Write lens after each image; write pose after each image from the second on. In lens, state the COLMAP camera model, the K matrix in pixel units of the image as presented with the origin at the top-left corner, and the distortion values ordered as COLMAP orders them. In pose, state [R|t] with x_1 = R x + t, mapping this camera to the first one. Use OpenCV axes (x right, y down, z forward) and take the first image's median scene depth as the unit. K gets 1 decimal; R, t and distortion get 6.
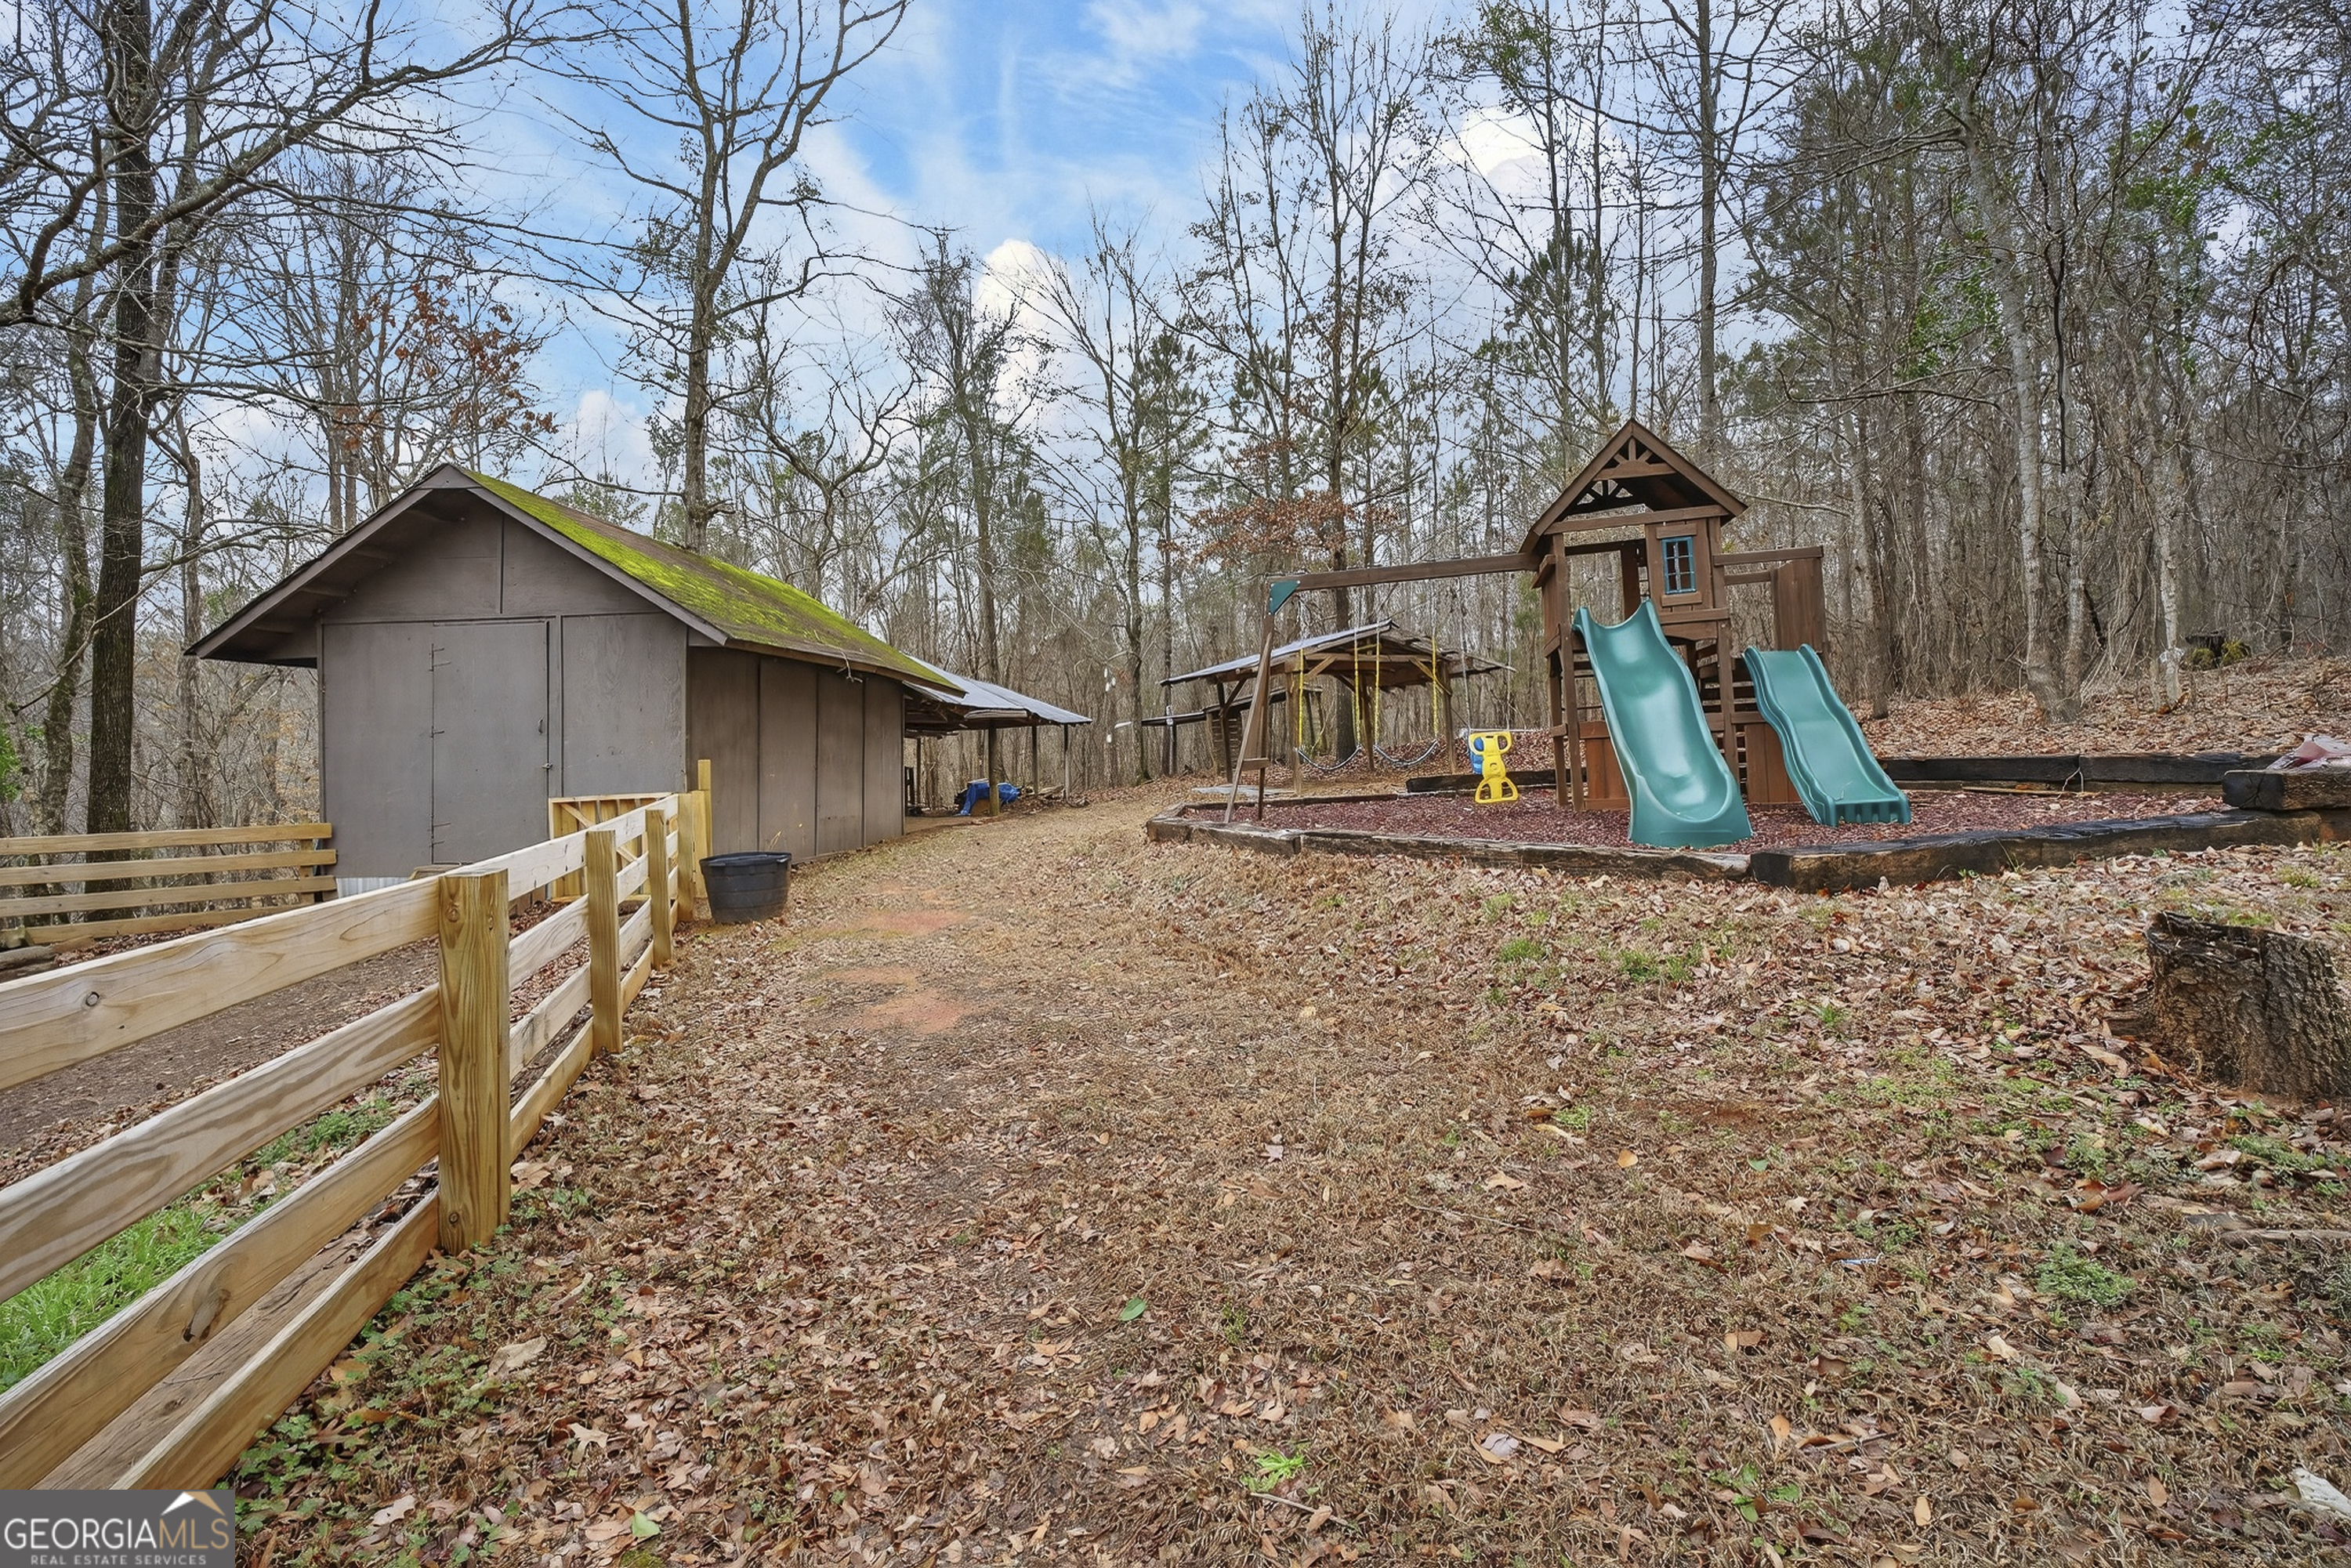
lens RADIAL K [[1040.6, 0, 1162.0], [0, 1040.6, 774.5], [0, 0, 1]] dist [-0.005073, -0.000606]
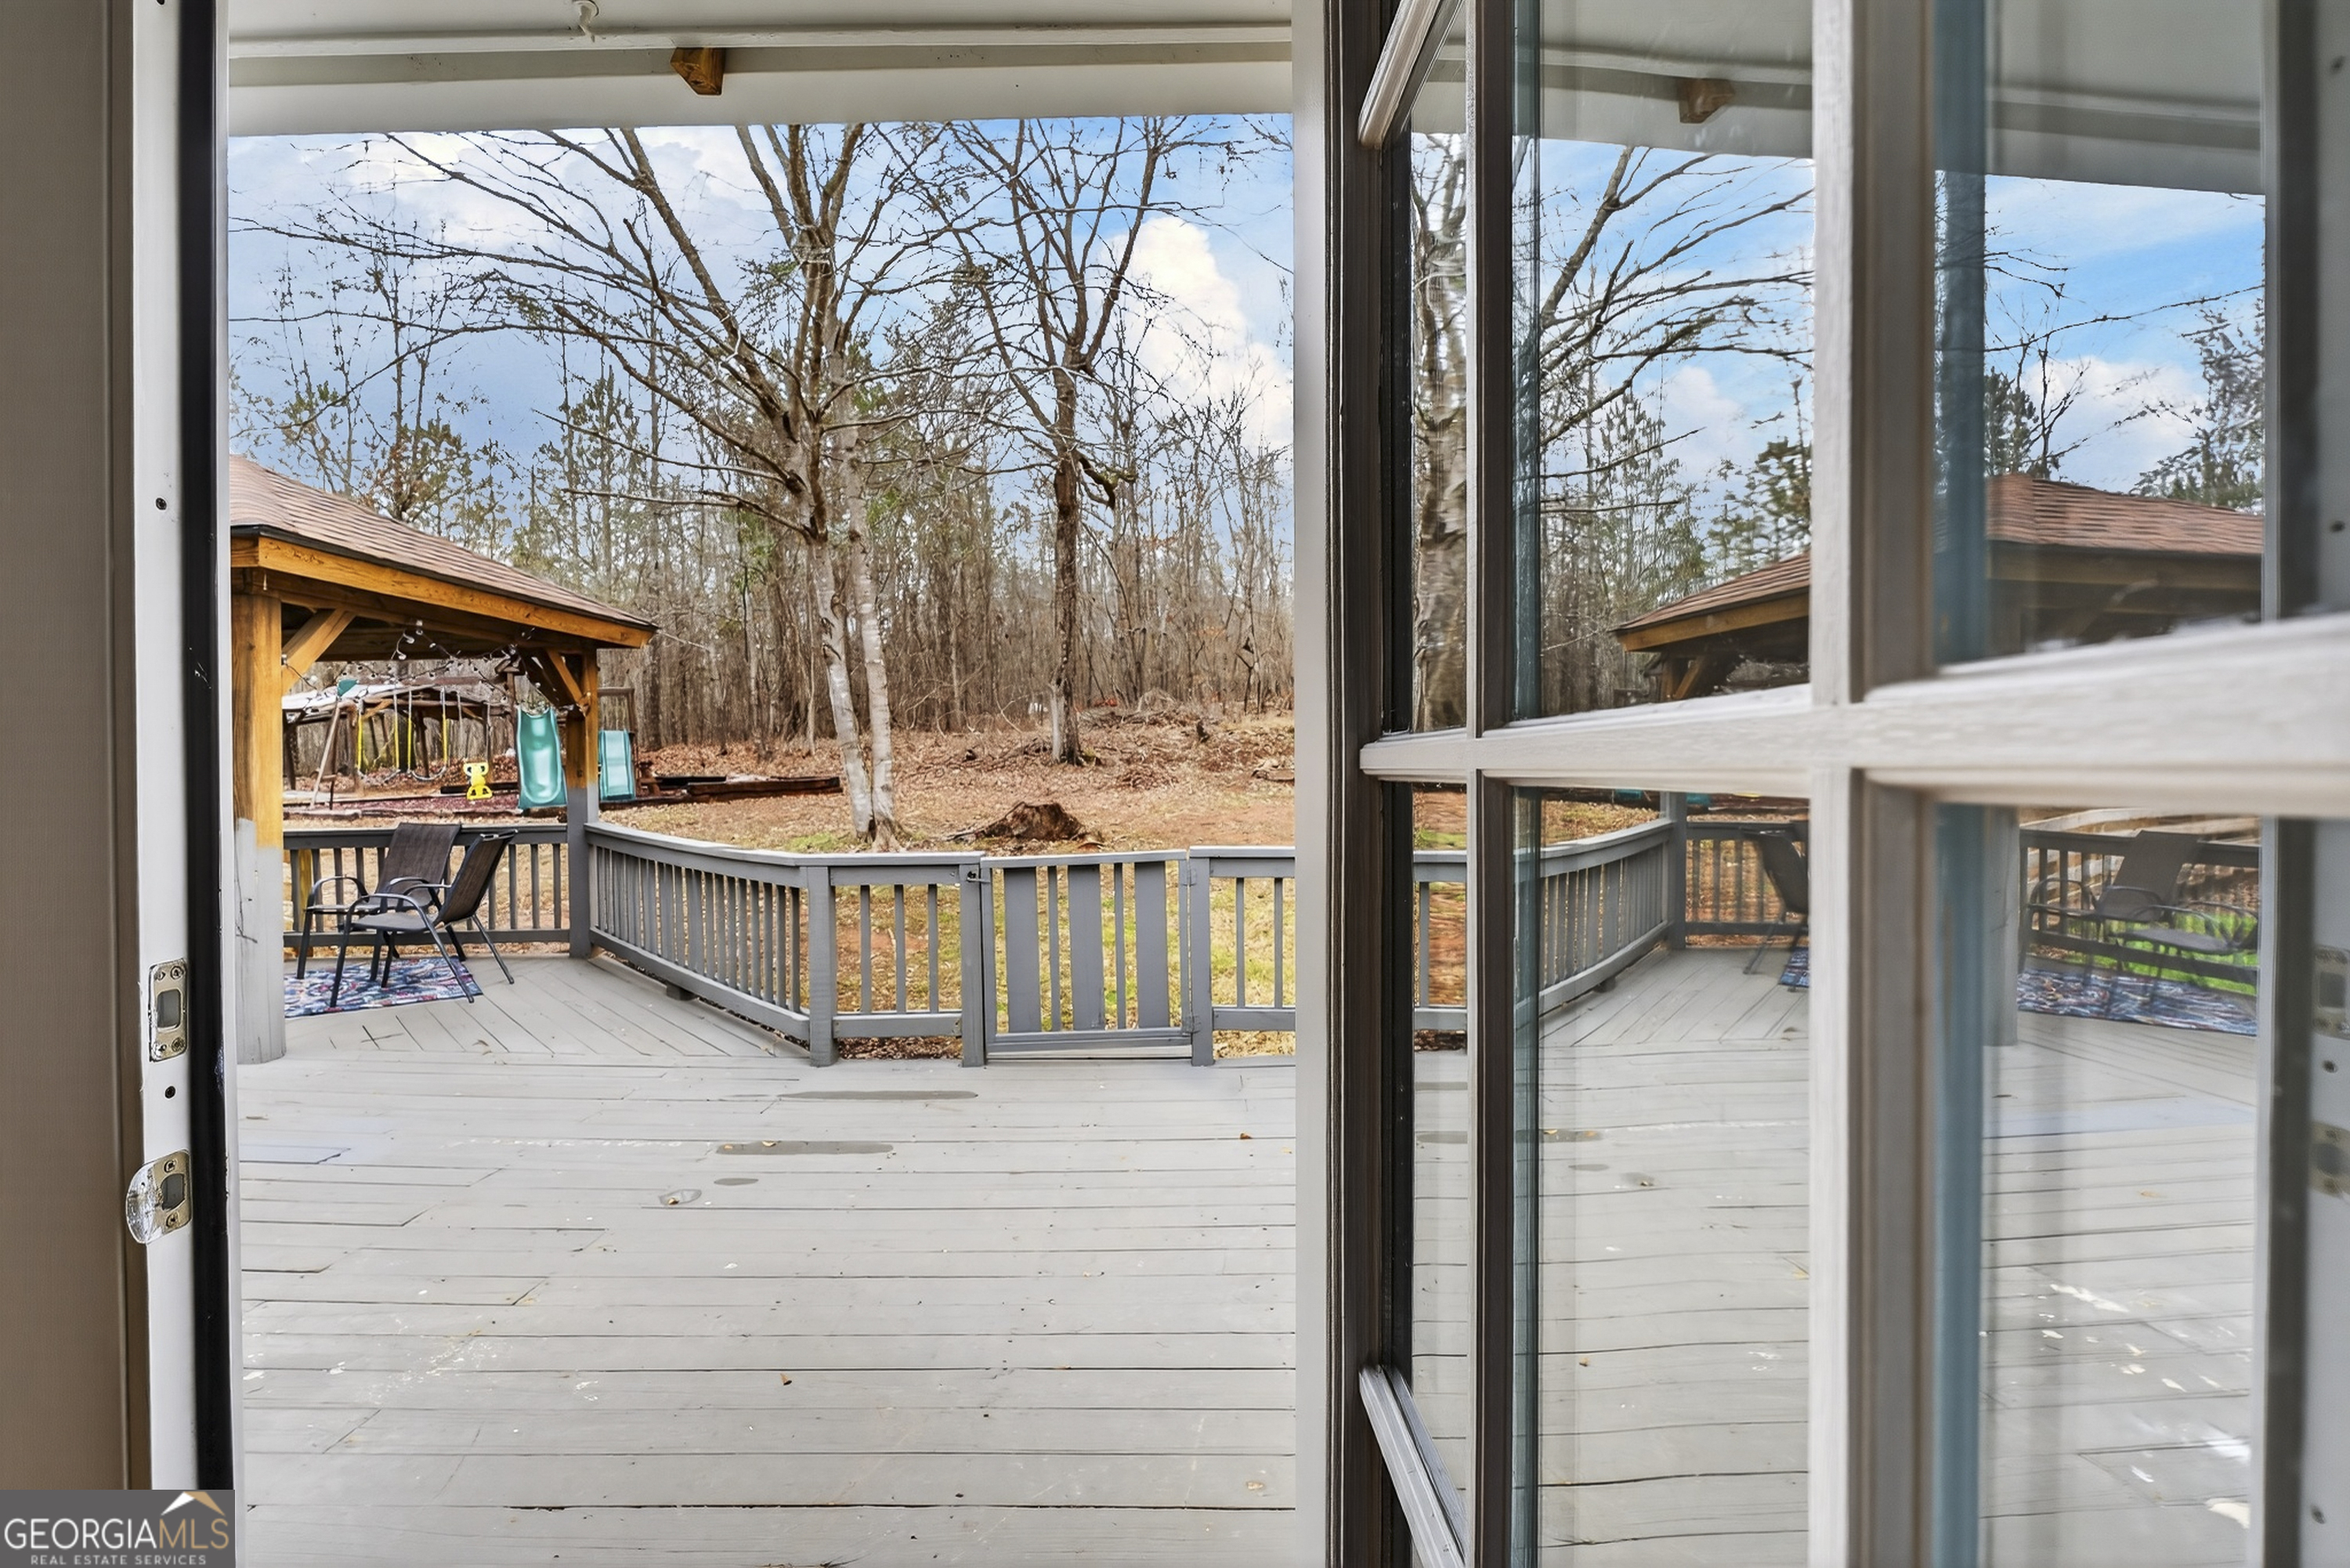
lens RADIAL K [[1040.2, 0, 1164.4], [0, 1040.2, 780.7], [0, 0, 1]] dist [-0.005073, -0.000606]
pose [[0.705667, -0.001229, 0.708543, -0.169479], [0.000486, 0.999999, 0.001251, -0.008615], [-0.708544, -0.000538, 0.705667, -1.358573]]
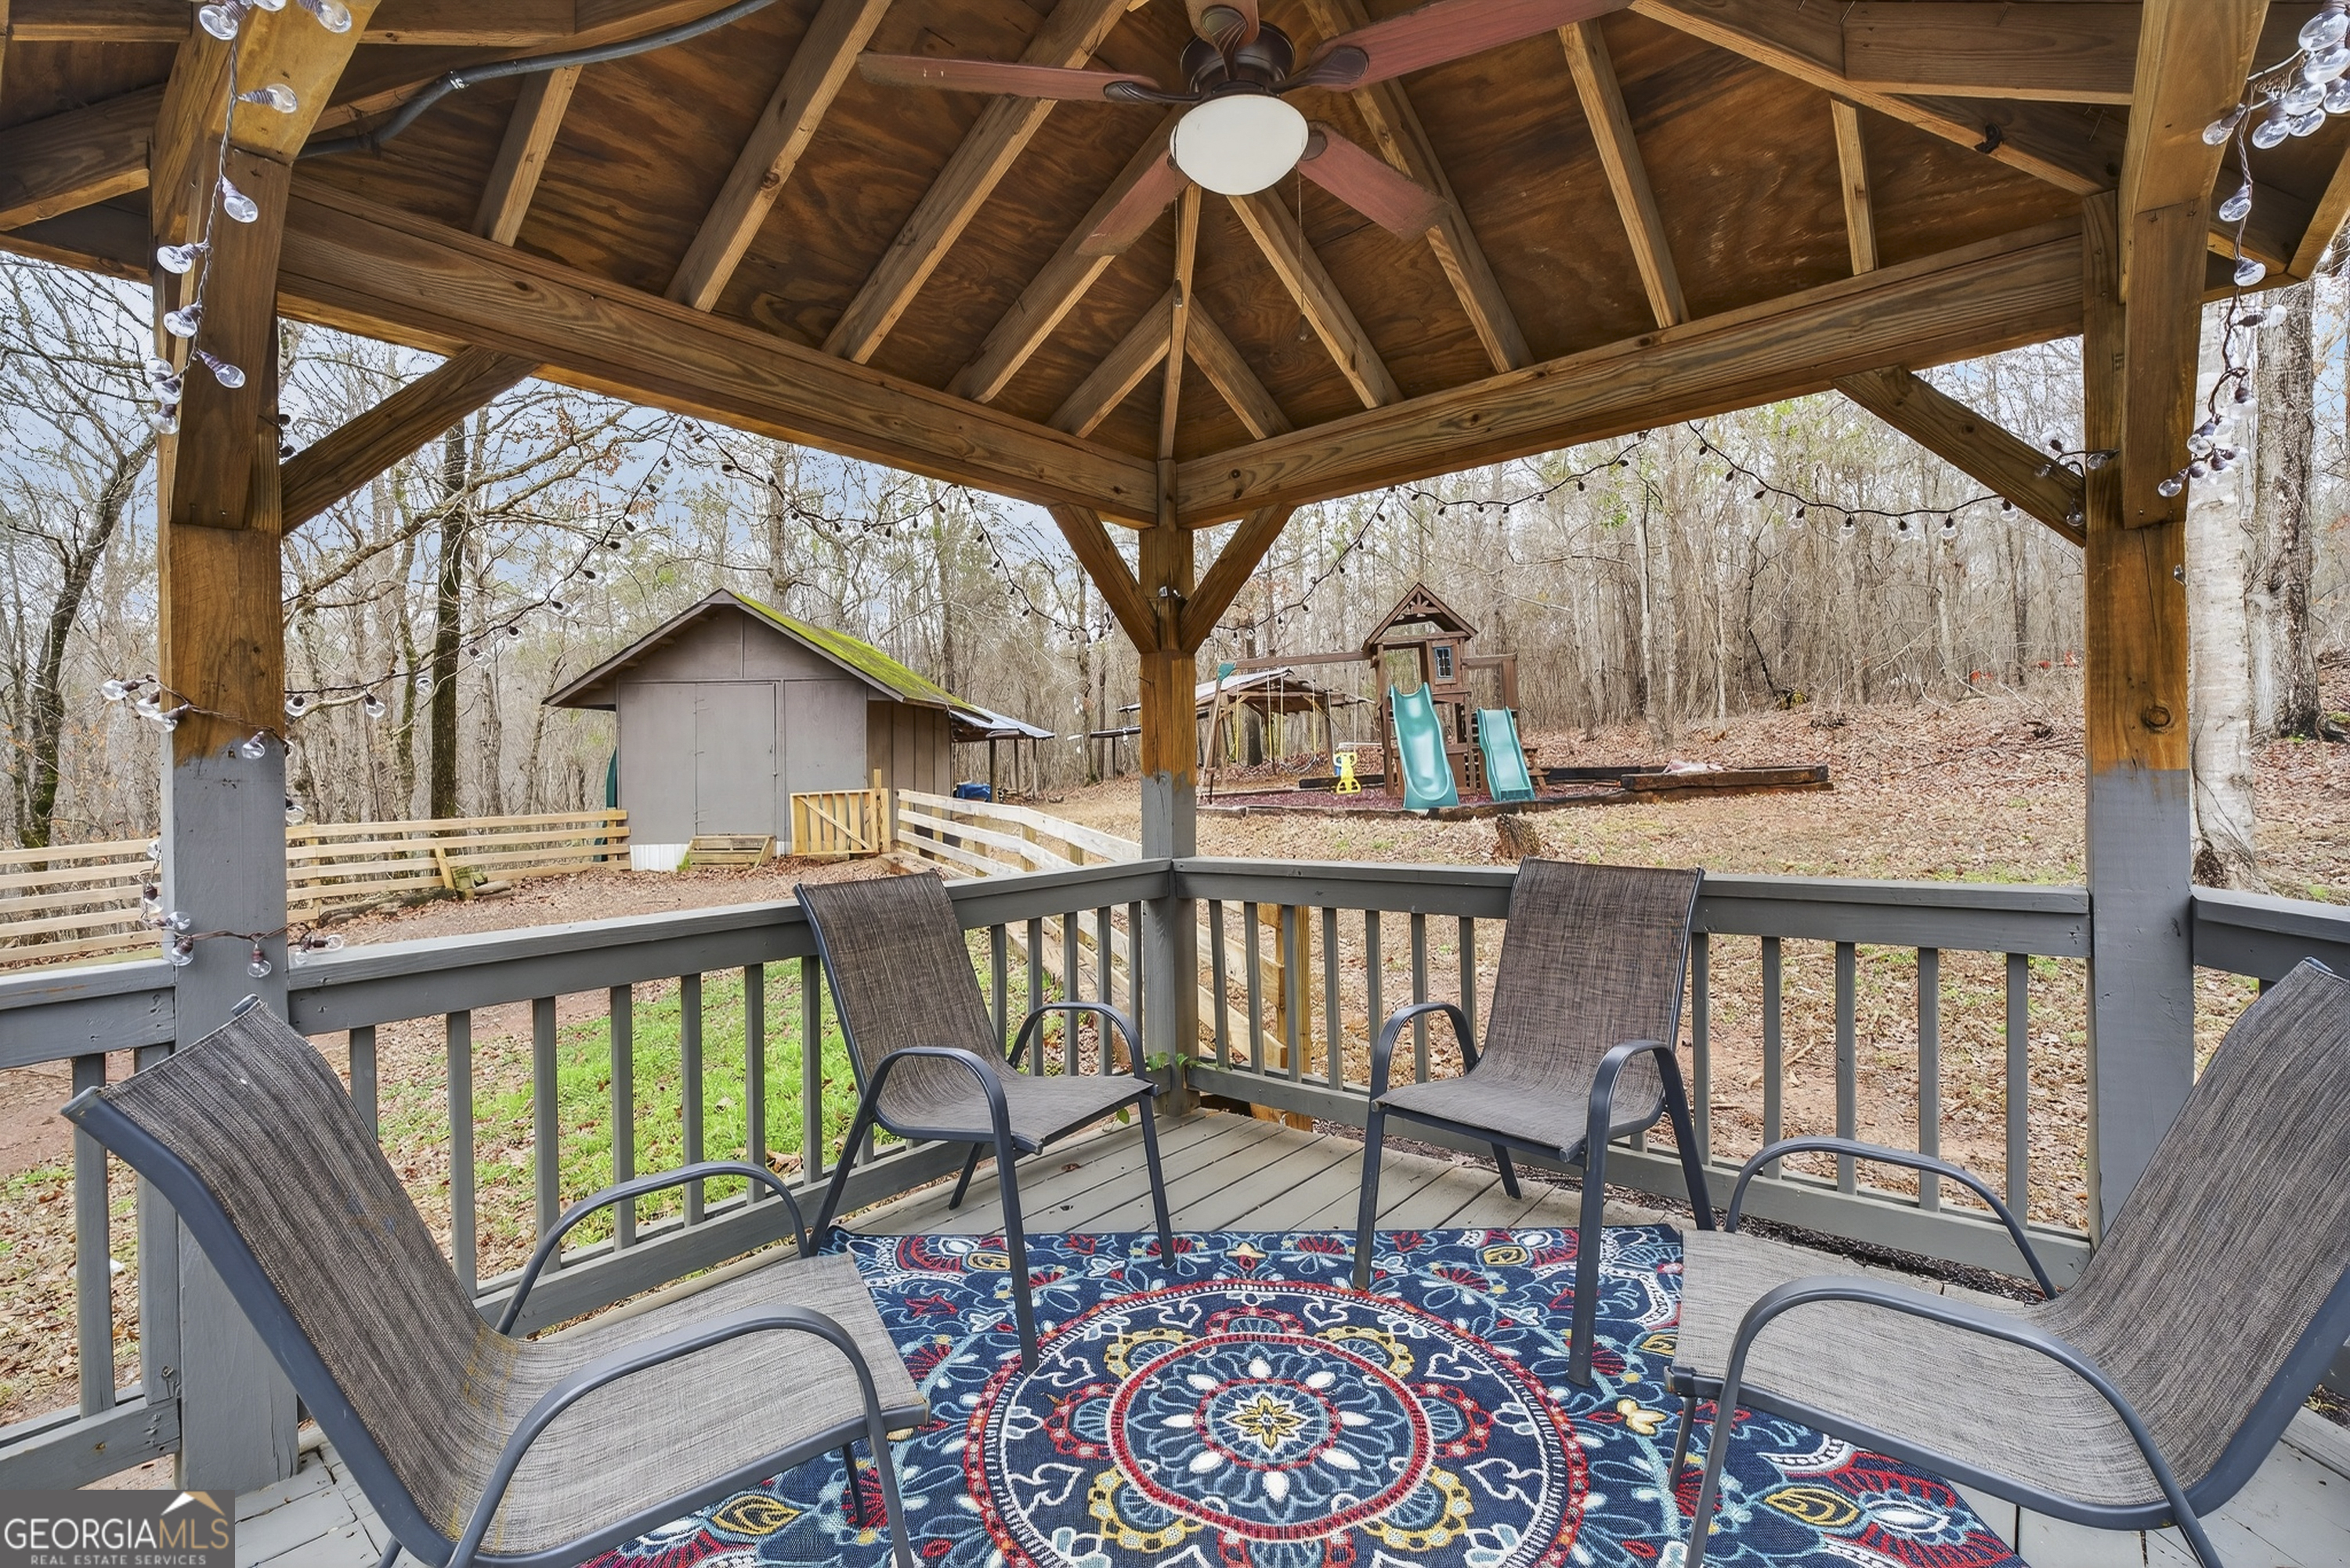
lens RADIAL K [[1040.2, 0, 1178.8], [0, 1040.2, 780.1], [0, 0, 1]] dist [-0.005073, -0.000606]
pose [[0.993531, -0.003008, 0.113521, -0.157934], [0.002681, 0.999992, 0.003033, -0.000709], [-0.113529, -0.002709, 0.993531, -0.692358]]
